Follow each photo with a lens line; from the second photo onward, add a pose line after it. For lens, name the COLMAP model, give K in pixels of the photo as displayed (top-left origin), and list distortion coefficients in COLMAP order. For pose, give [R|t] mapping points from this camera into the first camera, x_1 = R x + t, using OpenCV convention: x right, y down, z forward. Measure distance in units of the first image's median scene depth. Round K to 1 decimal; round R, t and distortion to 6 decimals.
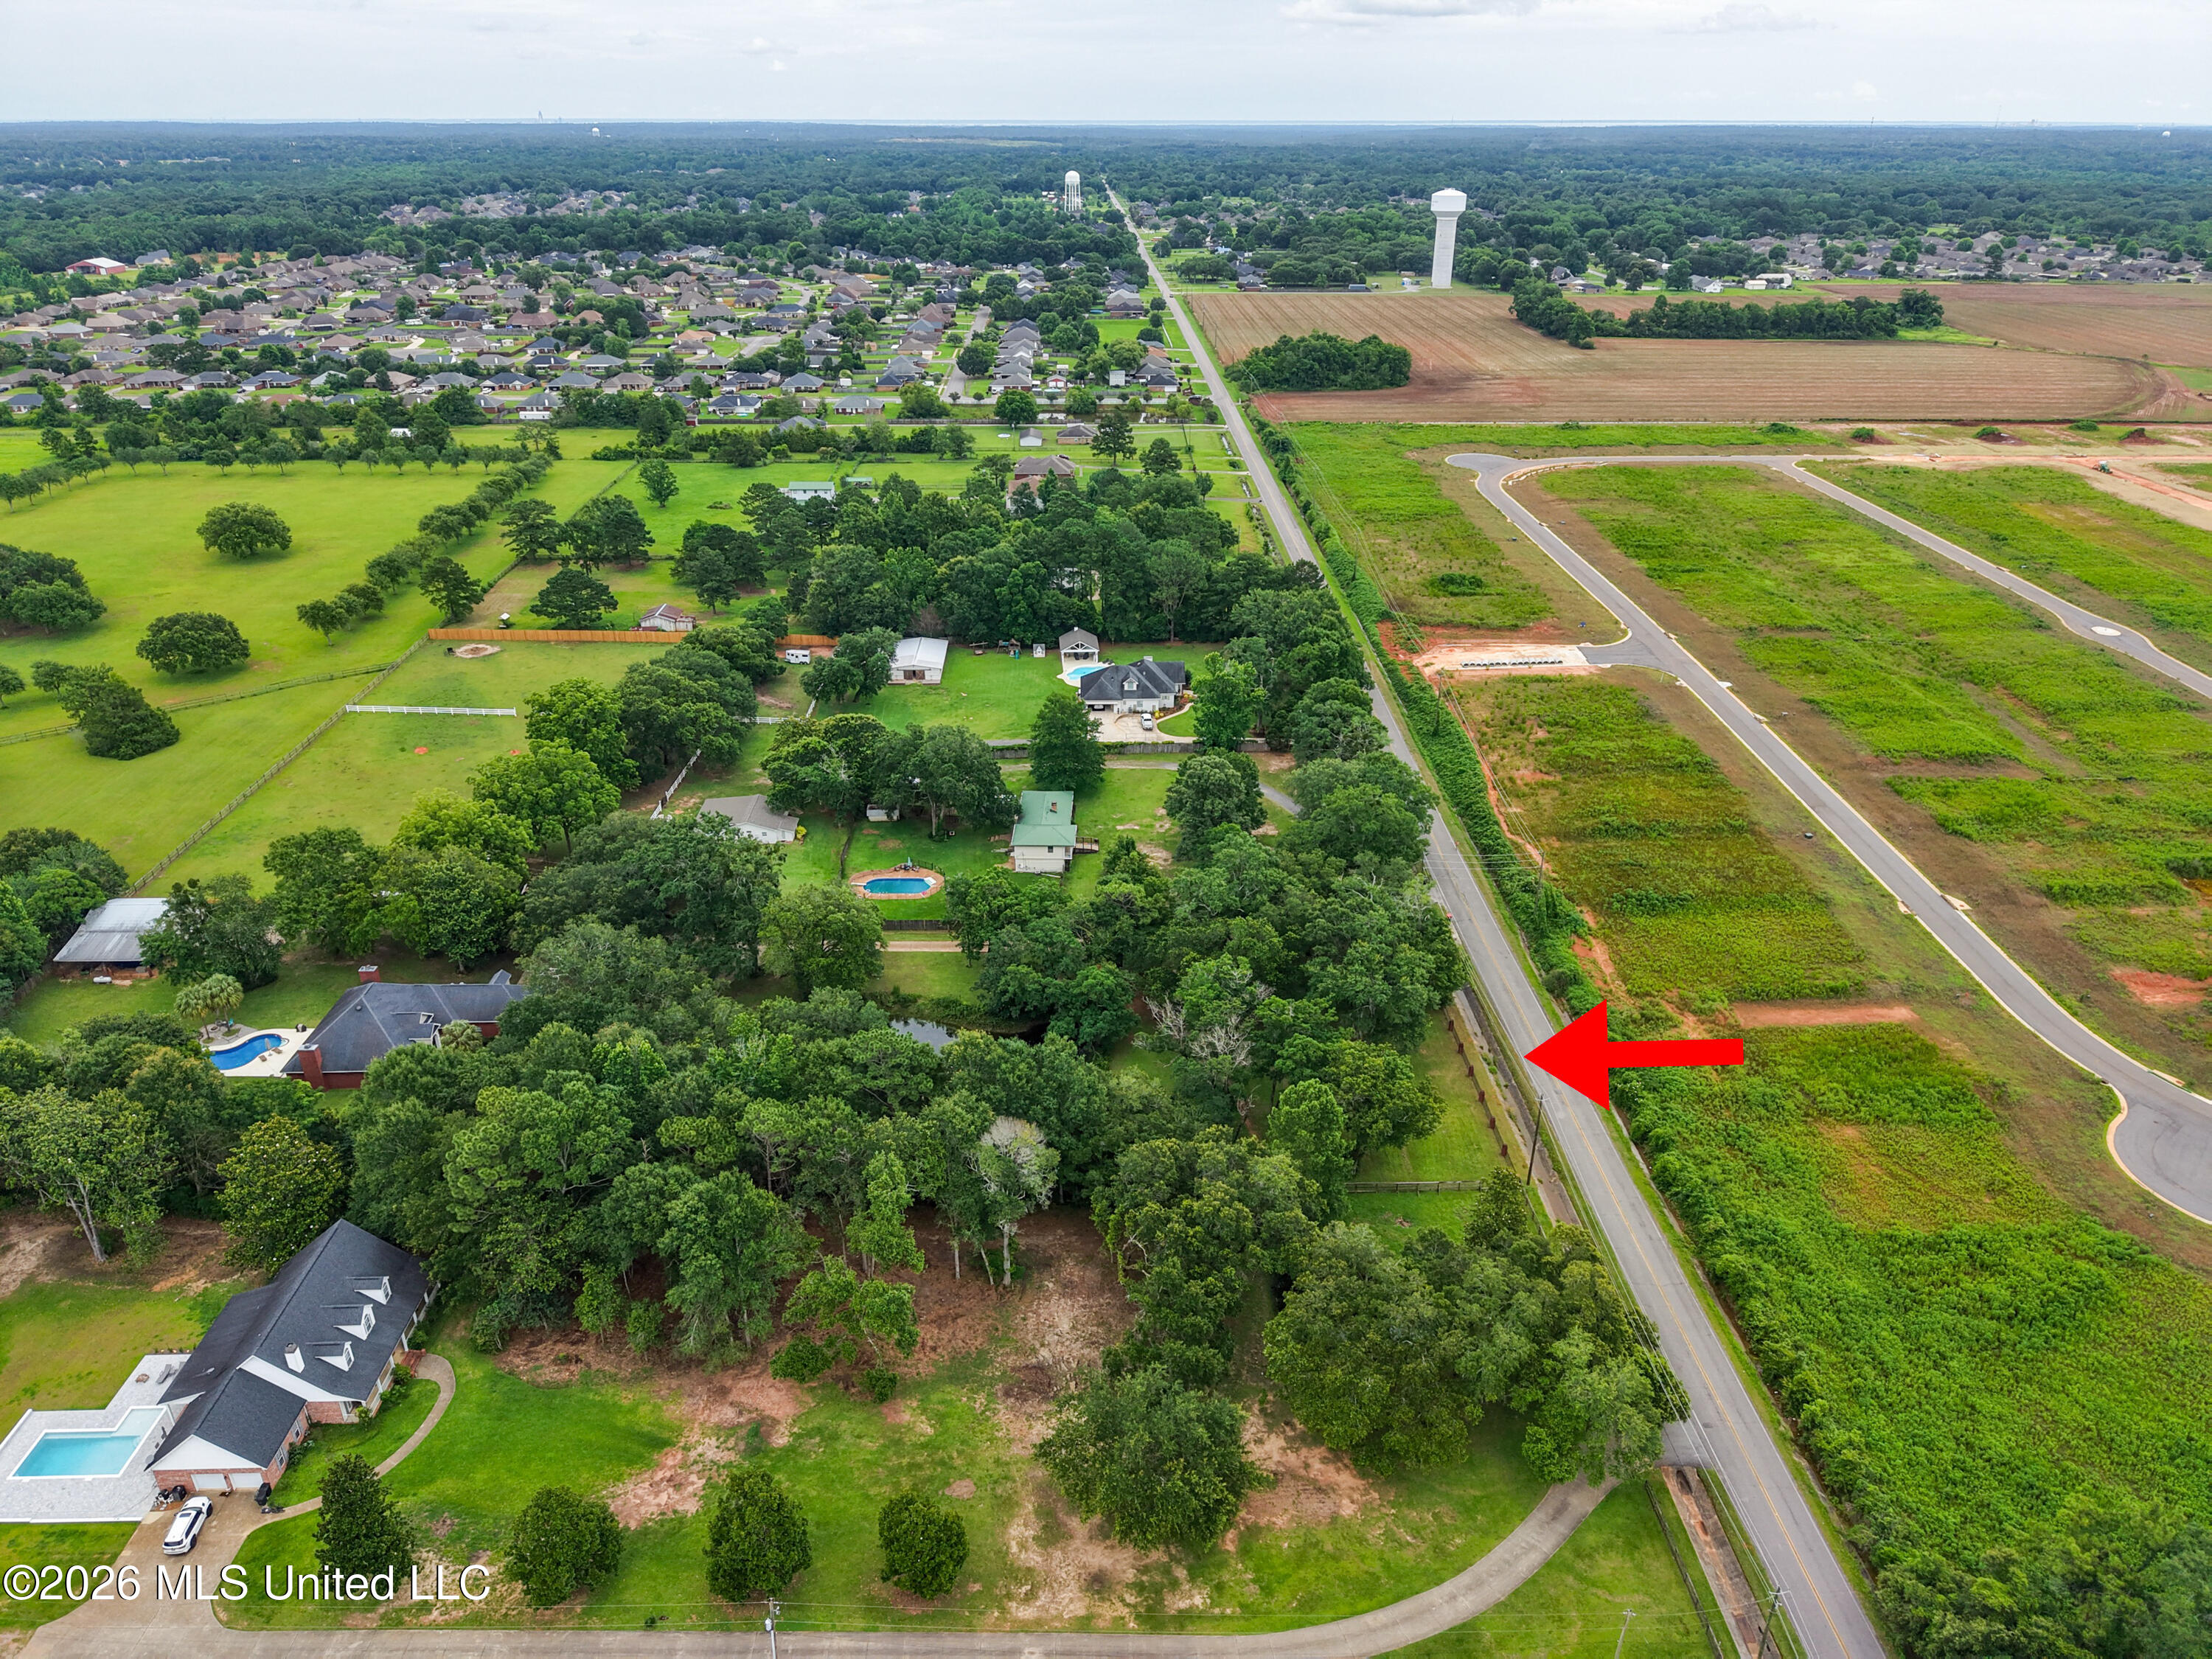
lens RADIAL K [[1471.8, 0, 1104.6], [0, 1471.8, 851.4], [0, 0, 1]] dist [0.011023, -0.009891]
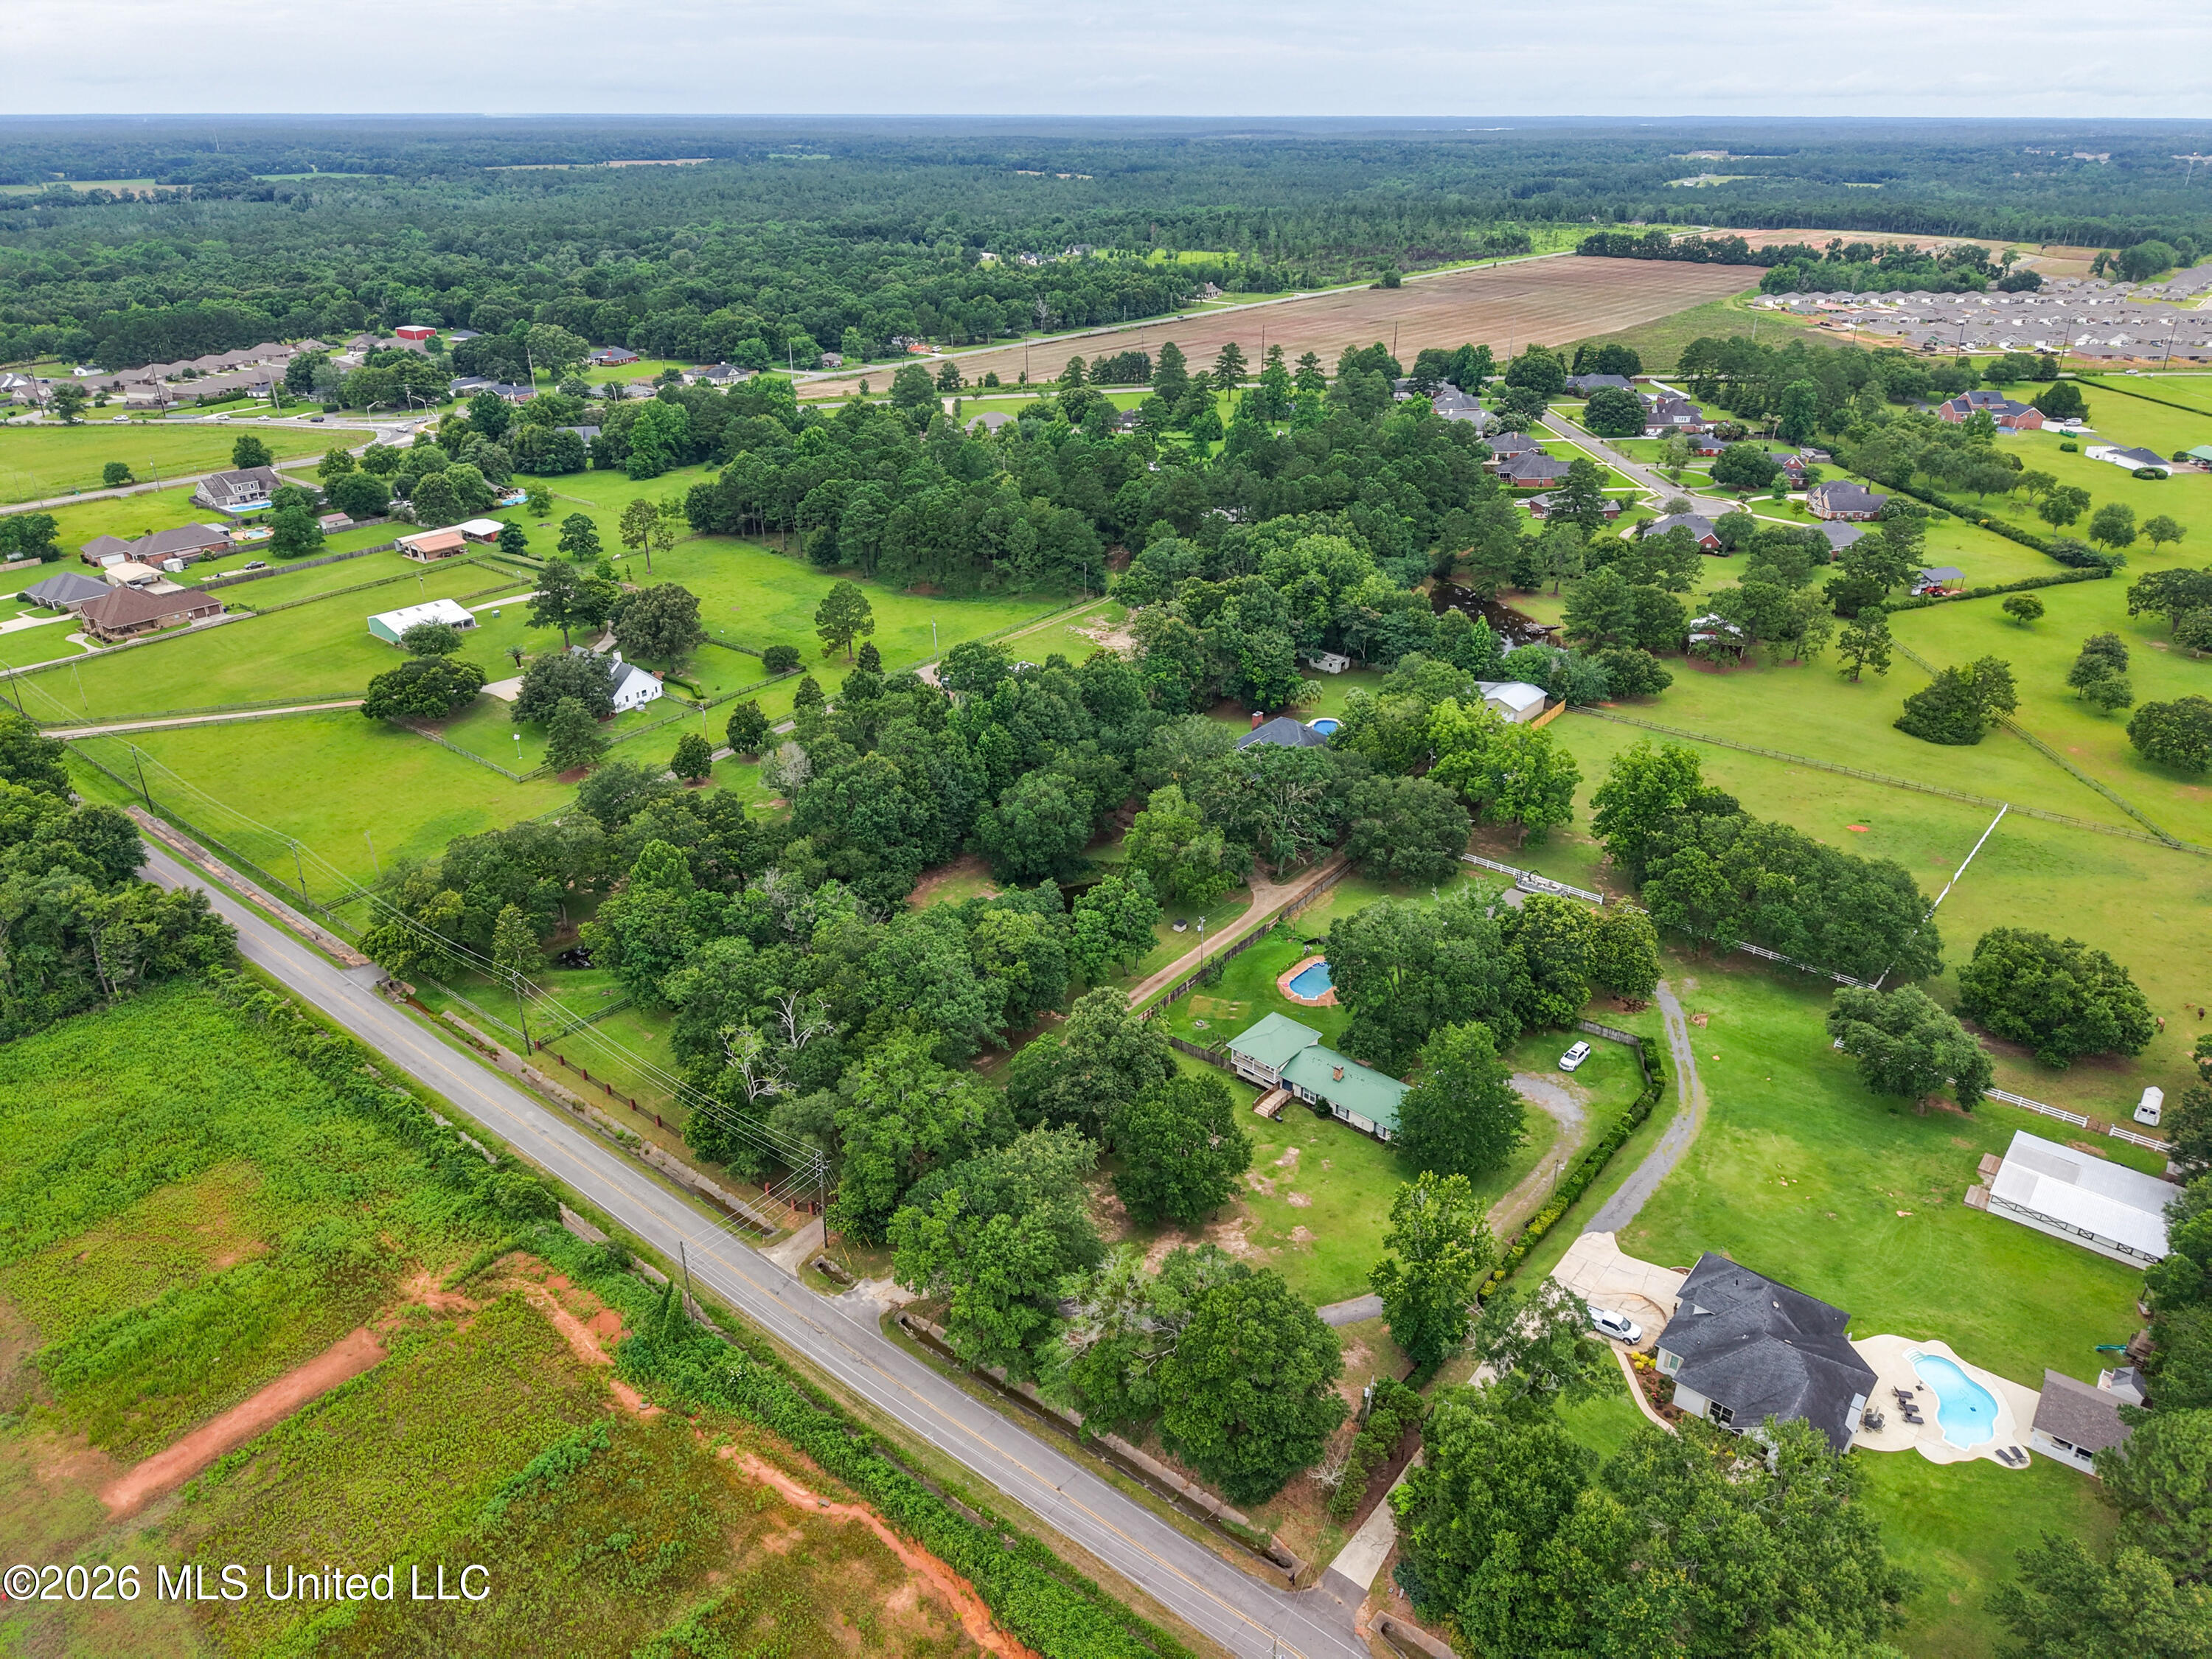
lens RADIAL K [[1448.8, 0, 1099.1], [0, 1448.8, 874.6], [0, 0, 1]] dist [0.018174, -0.016129]
pose [[-0.650180, 0.348113, -0.675340, 0.444656], [-0.343928, 0.657731, 0.670152, -0.486696], [0.677480, 0.667987, -0.307918, 0.973352]]
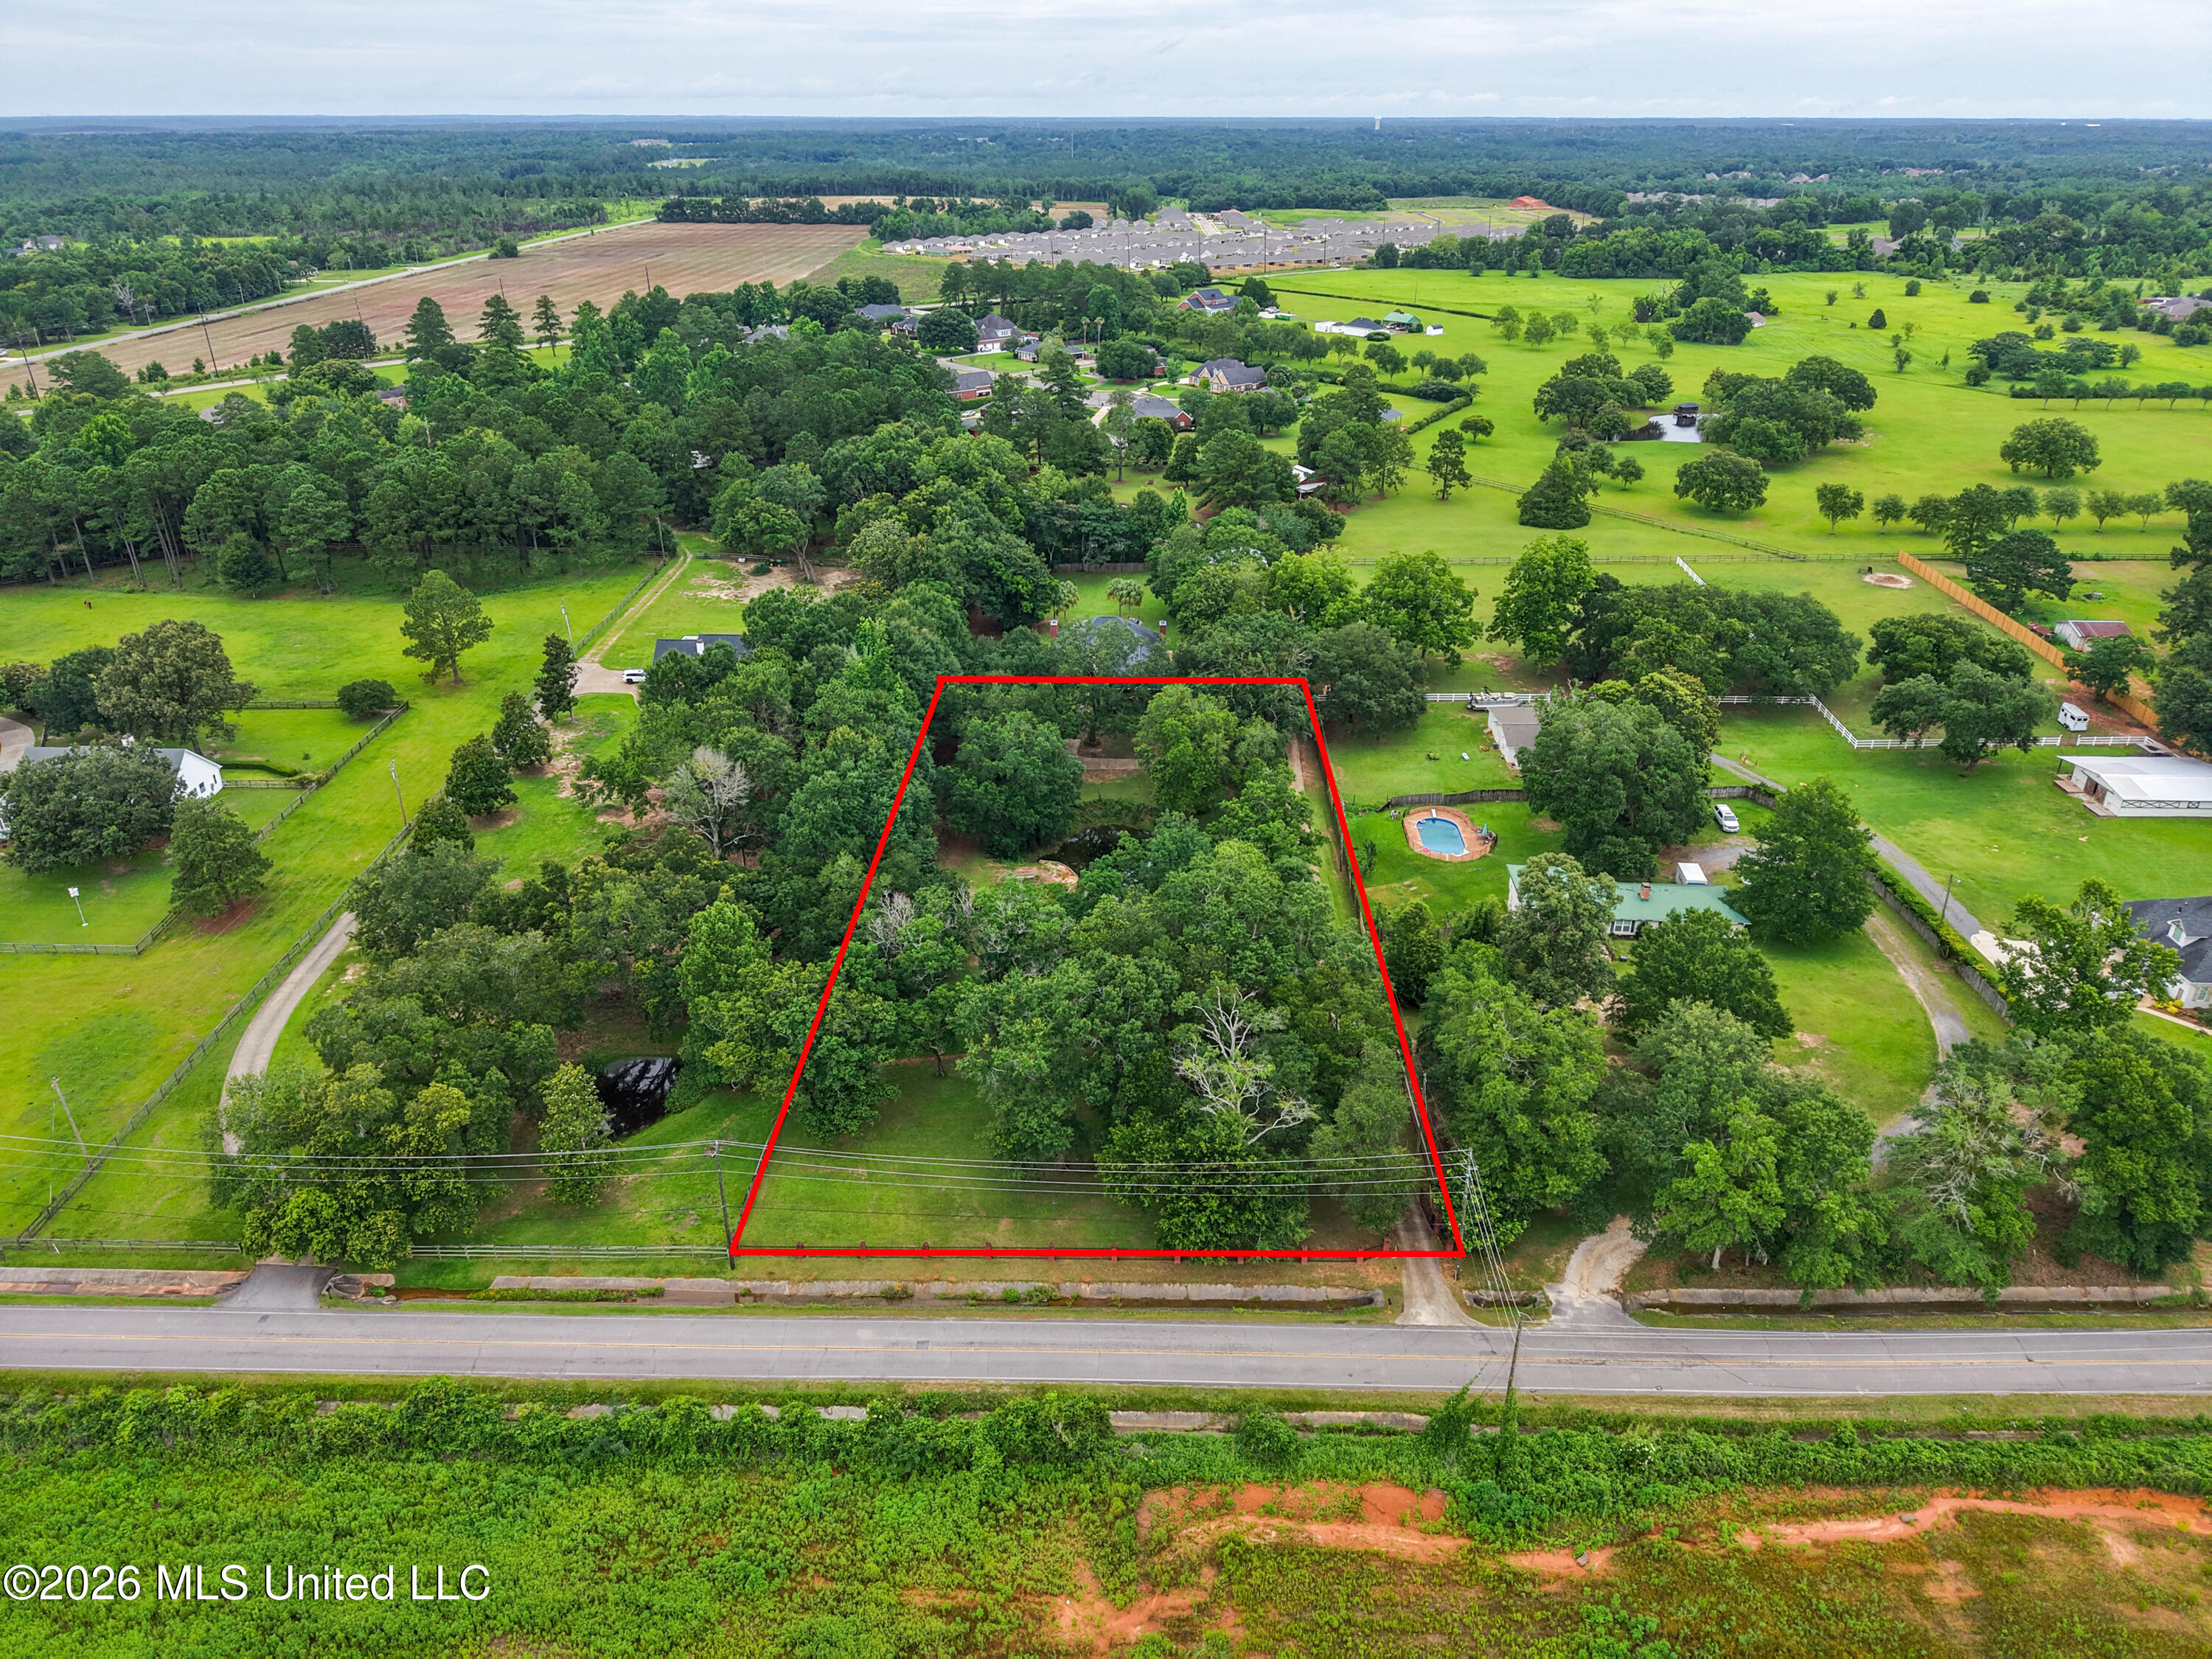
lens RADIAL K [[1448.8, 0, 1099.1], [0, 1448.8, 874.6], [0, 0, 1]] dist [0.018174, -0.016129]
pose [[-0.052751, 0.459357, -0.886684, 0.509243], [-0.448521, 0.782421, 0.432026, -0.193055], [0.892214, 0.420486, 0.164757, 0.601014]]
